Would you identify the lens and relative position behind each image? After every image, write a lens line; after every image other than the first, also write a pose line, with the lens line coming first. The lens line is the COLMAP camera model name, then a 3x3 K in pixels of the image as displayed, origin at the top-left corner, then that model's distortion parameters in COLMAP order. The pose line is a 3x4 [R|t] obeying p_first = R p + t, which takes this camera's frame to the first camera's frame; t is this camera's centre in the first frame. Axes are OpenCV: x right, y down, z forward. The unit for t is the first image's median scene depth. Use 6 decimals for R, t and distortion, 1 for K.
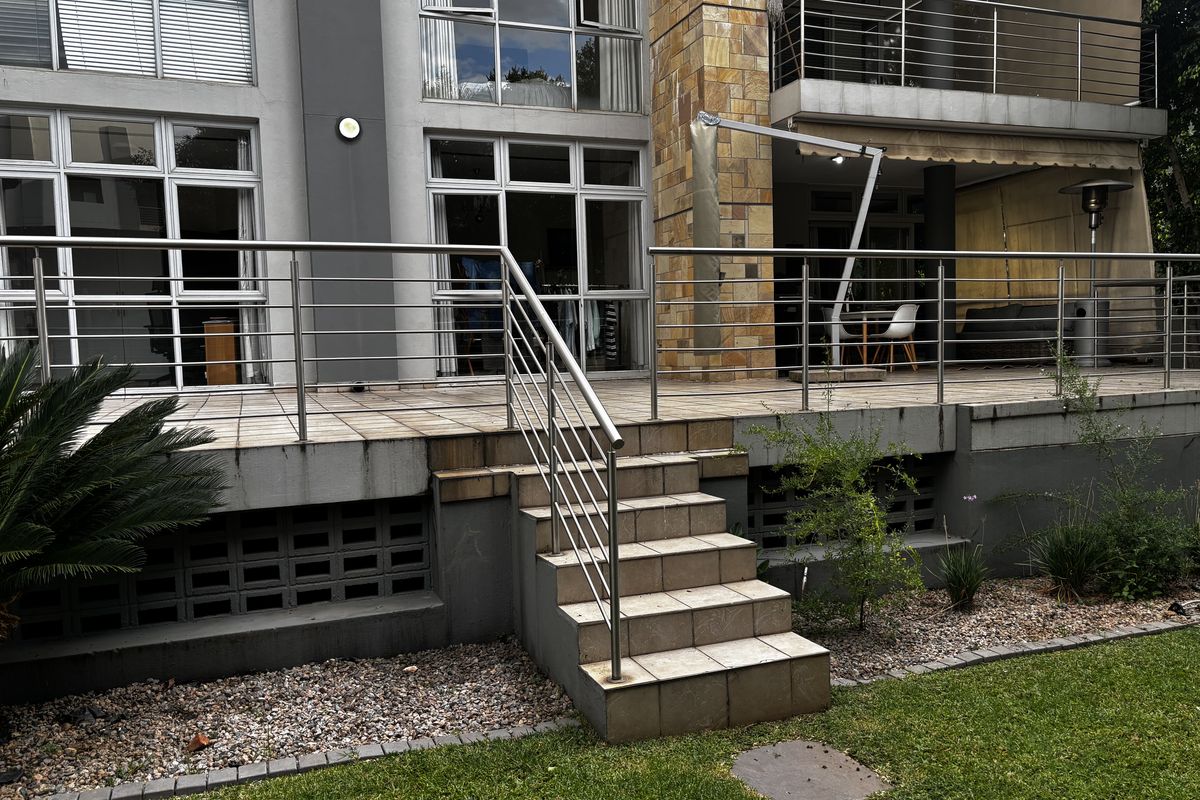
lens RADIAL K [[912.2, 0, 600.0], [0, 912.2, 400.0], [0, 0, 1]] dist [0.060739, -0.050866]
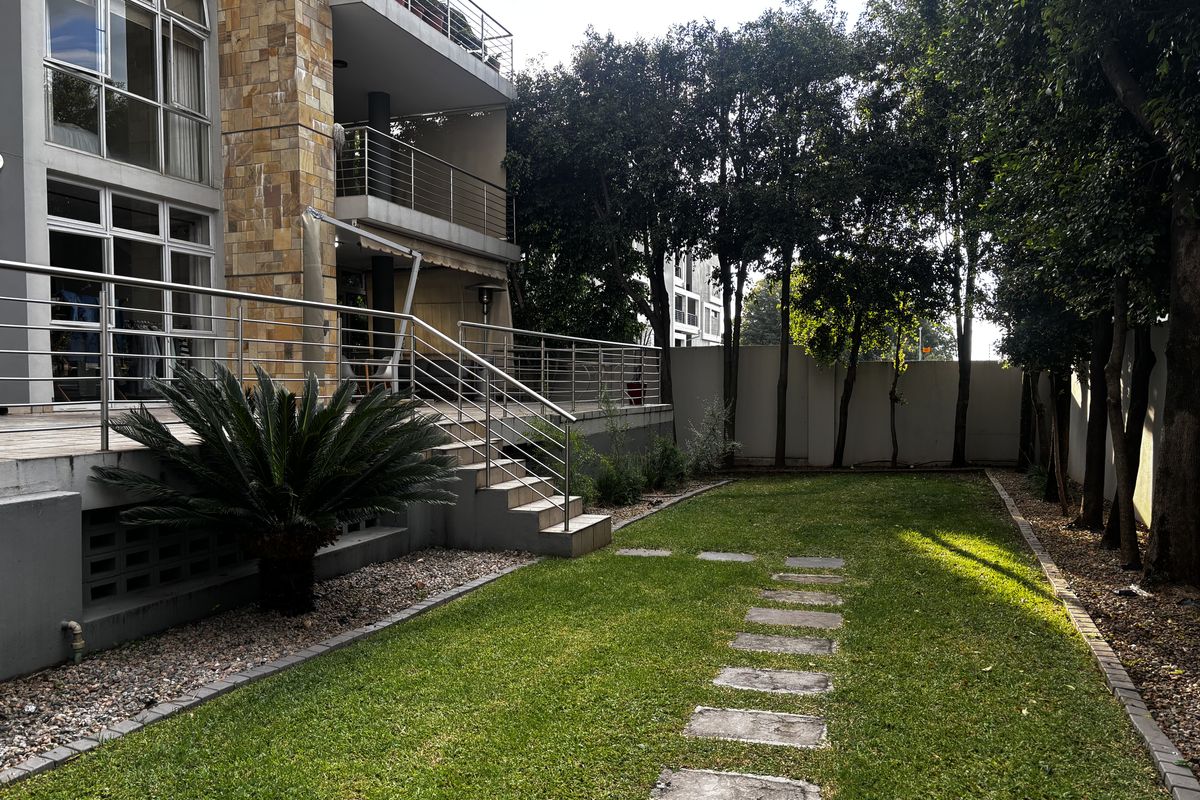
lens RADIAL K [[912.2, 0, 600.0], [0, 912.2, 400.0], [0, 0, 1]] dist [0.060739, -0.050866]
pose [[0.671532, 0.014448, 0.740835, -0.530051], [0.020585, 0.999060, -0.038144, 0.026212], [-0.740690, 0.040865, 0.670603, -0.185367]]
